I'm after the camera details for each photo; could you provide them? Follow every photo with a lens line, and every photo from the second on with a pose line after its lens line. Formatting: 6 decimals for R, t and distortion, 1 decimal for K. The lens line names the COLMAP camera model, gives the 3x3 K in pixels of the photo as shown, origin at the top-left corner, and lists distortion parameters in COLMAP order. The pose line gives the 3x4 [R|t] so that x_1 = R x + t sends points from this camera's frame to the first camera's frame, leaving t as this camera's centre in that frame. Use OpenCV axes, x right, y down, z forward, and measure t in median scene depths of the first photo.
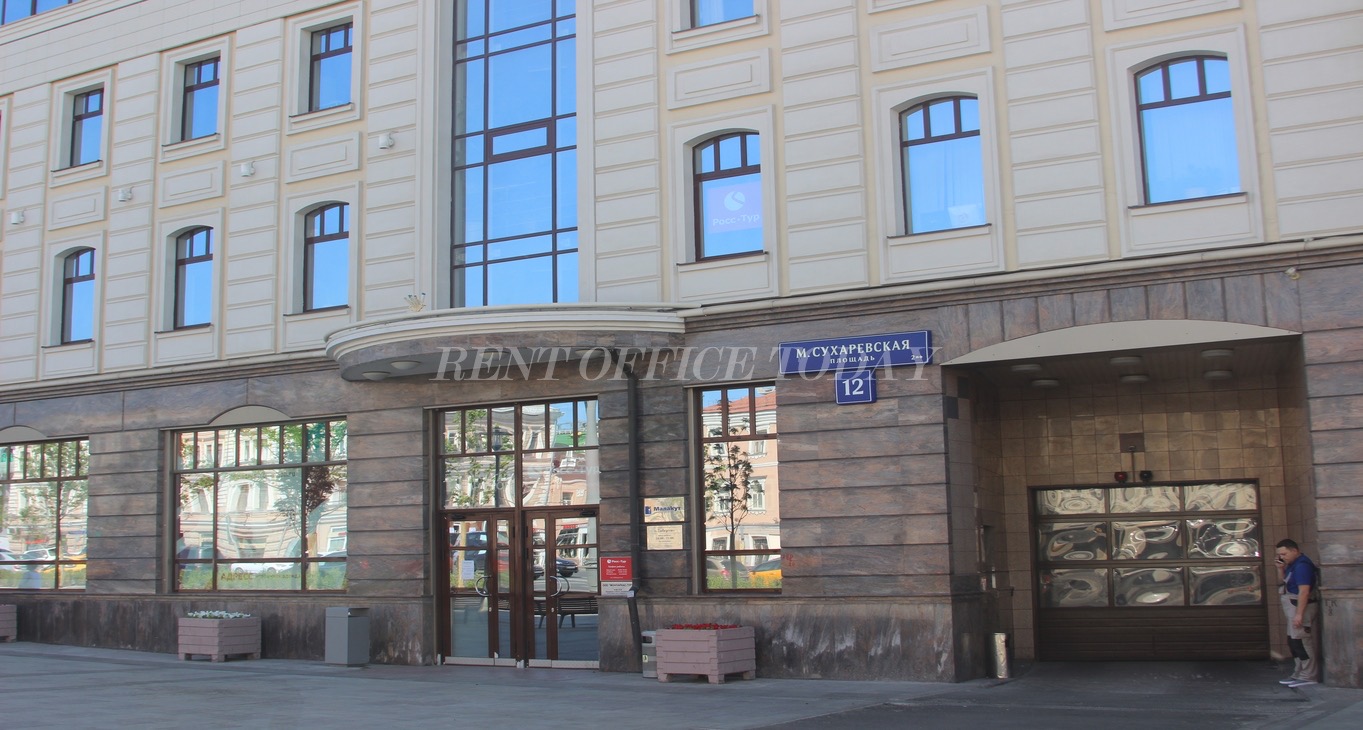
lens RADIAL K [[1313.4, 0, 681.5], [0, 1313.4, 365.0], [0, 0, 1]] dist [-0.078581, 0.012470]
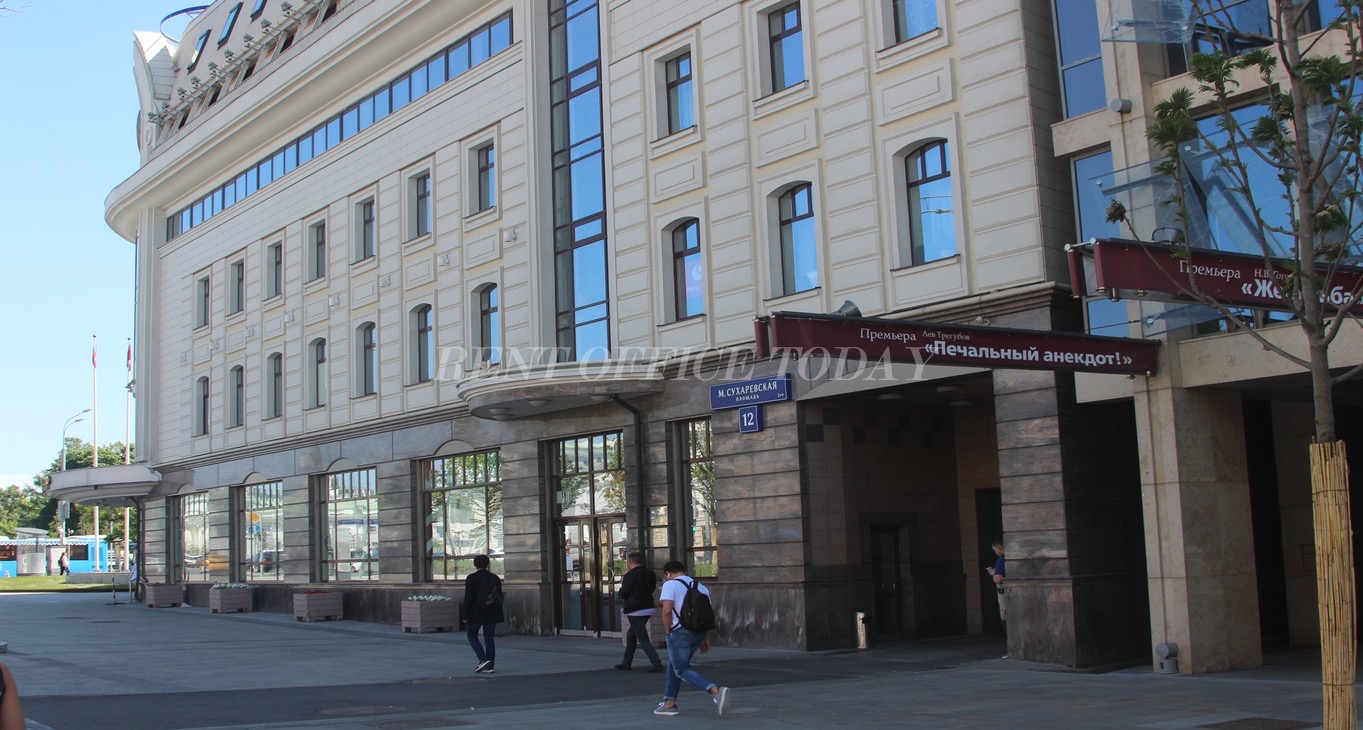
lens RADIAL K [[1533.0, 0, 677.9], [0, 1533.0, 312.0], [0, 0, 1]] dist [-0.065679, 0.048944]
pose [[0.888294, -0.084141, -0.451501, 0.639766], [0.085909, 0.996164, -0.016623, -0.058664], [0.451168, -0.024022, 0.892116, -0.309220]]
